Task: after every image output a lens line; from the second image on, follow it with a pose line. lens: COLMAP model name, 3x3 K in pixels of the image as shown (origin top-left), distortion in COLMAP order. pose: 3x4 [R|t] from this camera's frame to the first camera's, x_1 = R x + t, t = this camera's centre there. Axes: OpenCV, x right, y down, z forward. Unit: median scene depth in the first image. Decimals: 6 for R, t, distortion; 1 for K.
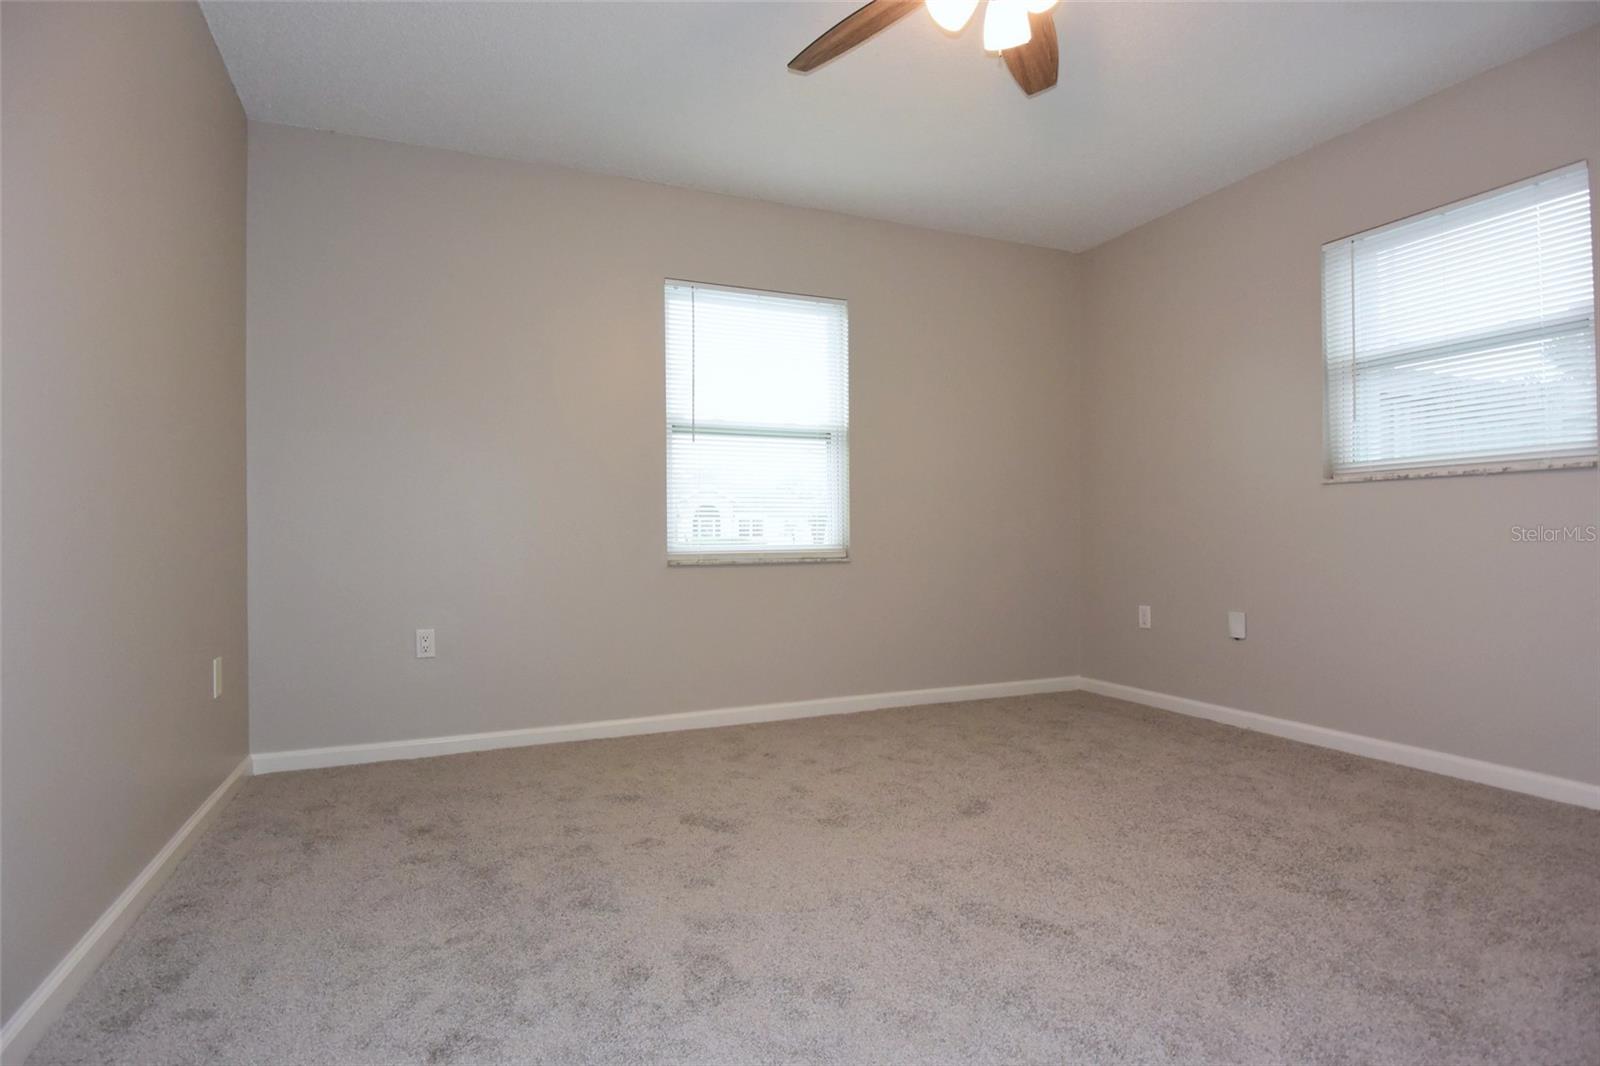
lens RADIAL K [[849.6, 0, 795.8], [0, 849.6, 535.7], [0, 0, 1]] dist [-0.001024, -0.027472]
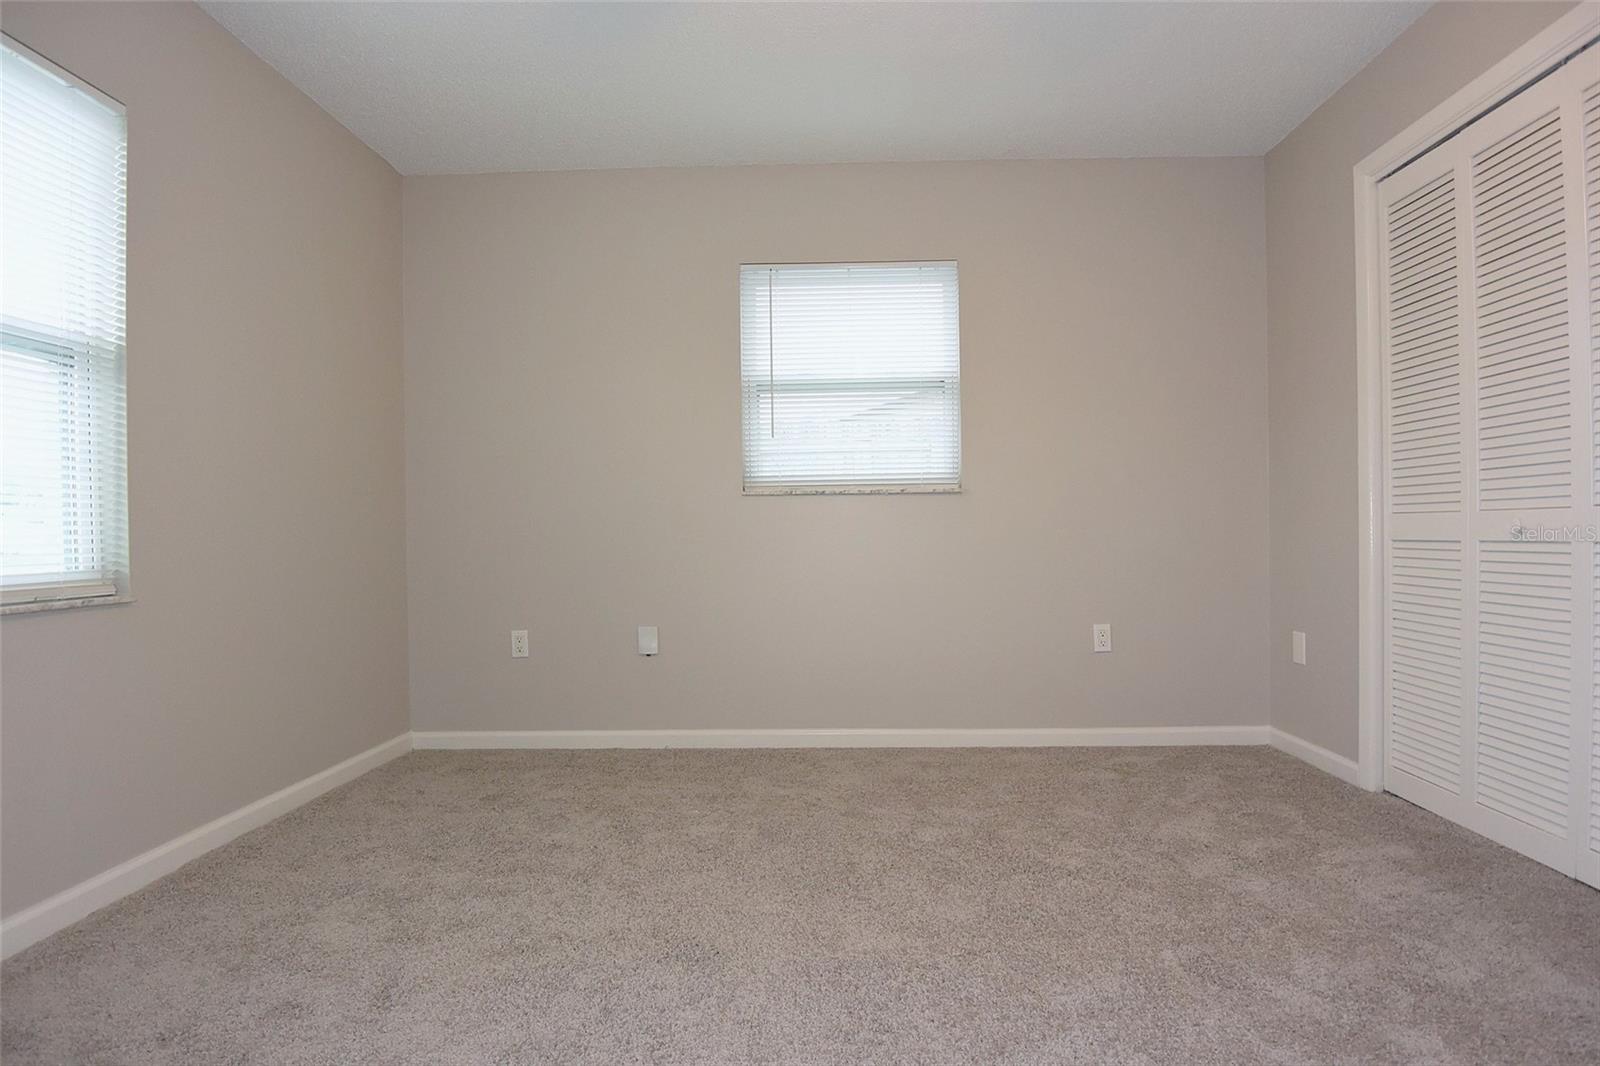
lens RADIAL K [[849.6, 0, 795.8], [0, 849.6, 535.7], [0, 0, 1]] dist [-0.001024, -0.027472]
pose [[0.403237, -0.000138, 0.915096, -0.333234], [0.005707, 0.999981, -0.002365, -0.009017], [-0.915078, 0.006176, 0.403230, 0.568247]]
